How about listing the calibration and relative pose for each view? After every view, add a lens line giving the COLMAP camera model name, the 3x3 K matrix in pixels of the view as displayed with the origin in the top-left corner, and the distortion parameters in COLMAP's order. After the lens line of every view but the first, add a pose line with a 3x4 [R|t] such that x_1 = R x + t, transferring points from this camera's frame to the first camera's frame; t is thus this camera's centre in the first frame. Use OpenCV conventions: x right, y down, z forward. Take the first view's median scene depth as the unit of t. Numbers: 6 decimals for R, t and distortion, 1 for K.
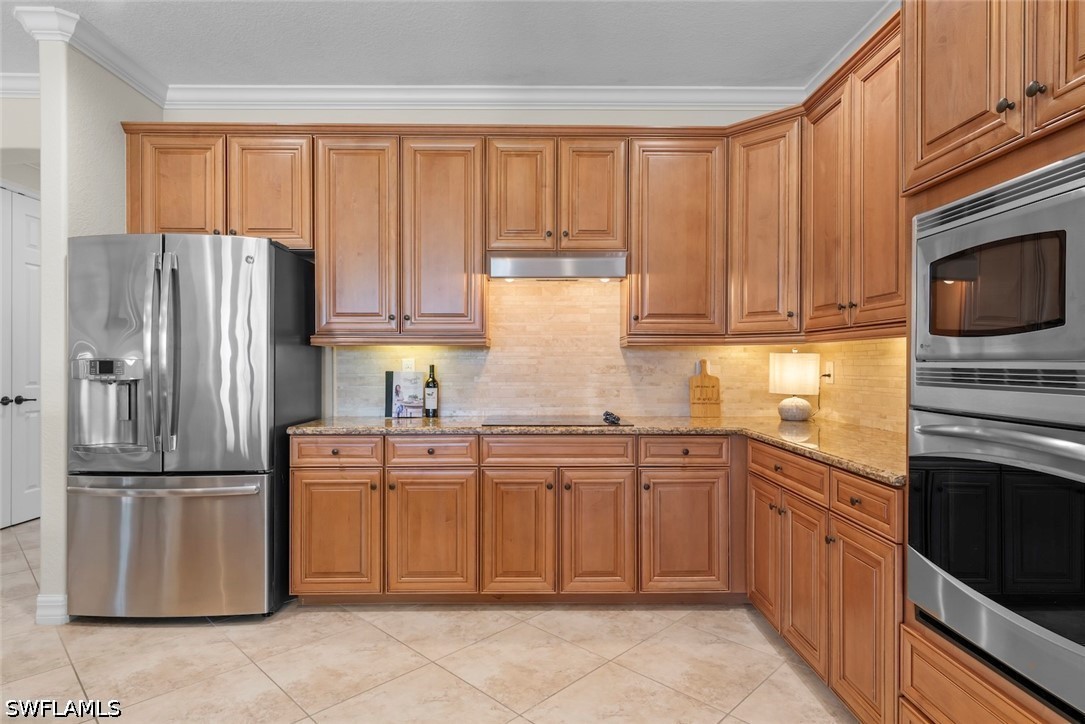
lens RADIAL K [[583.0, 0, 536.7], [0, 583.0, 365.8], [0, 0, 1]] dist [0.007640, 0.001779]
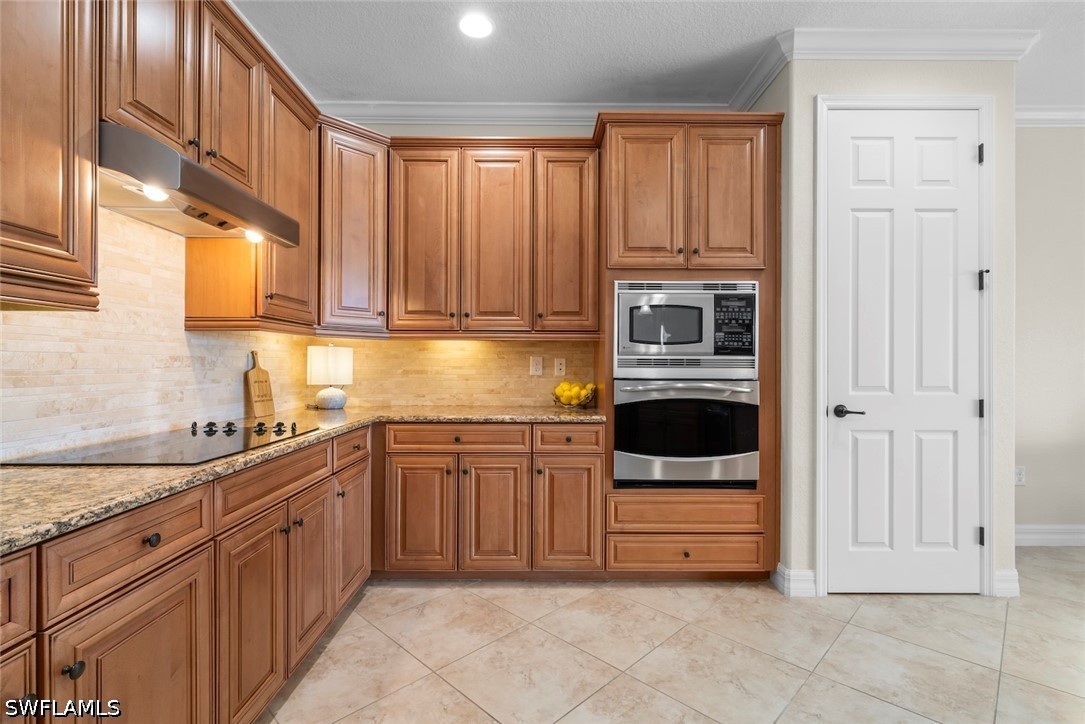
lens RADIAL K [[504.8, 0, 544.5], [0, 504.8, 363.2], [0, 0, 1]] dist [0.001634, -0.000591]
pose [[-0.005485, -0.001430, 0.999984, -0.503411], [0.000701, 0.999999, 0.001434, 0.007652], [-0.999985, 0.000709, -0.005483, 0.611052]]
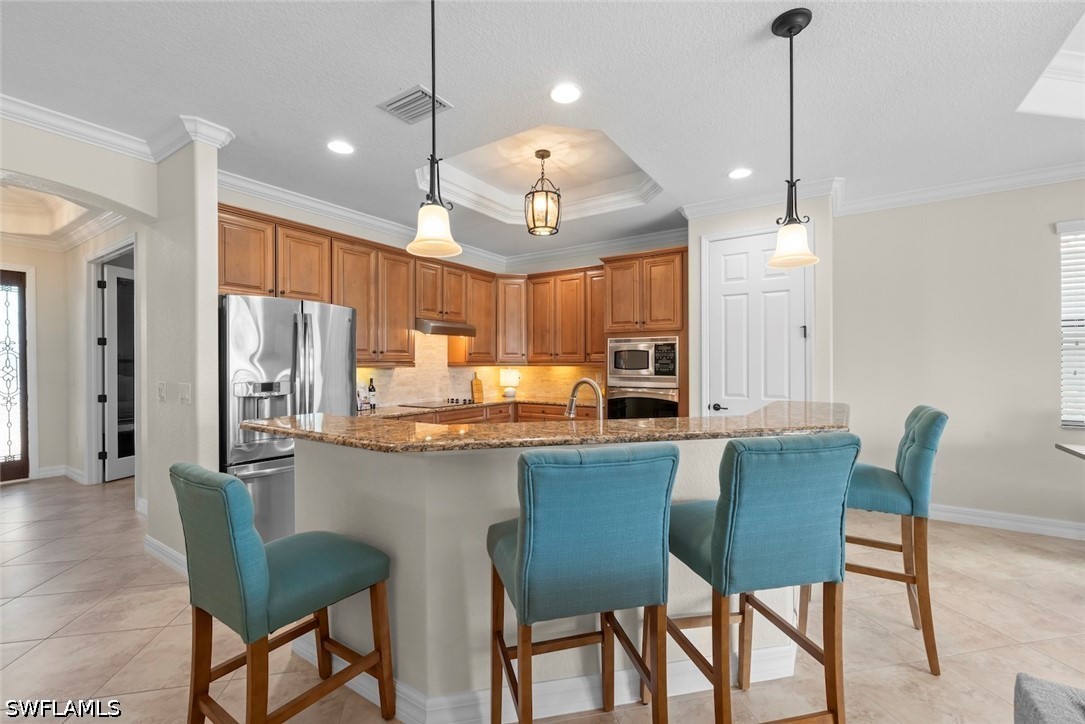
lens RADIAL K [[464.1, 0, 540.8], [0, 464.1, 363.6], [0, 0, 1]] dist [0.004708, 0.000093]
pose [[0.556673, -0.003810, 0.830723, -1.095108], [0.007090, 0.999975, -0.000165, -0.043235], [-0.830702, 0.005982, 0.556686, -0.183281]]
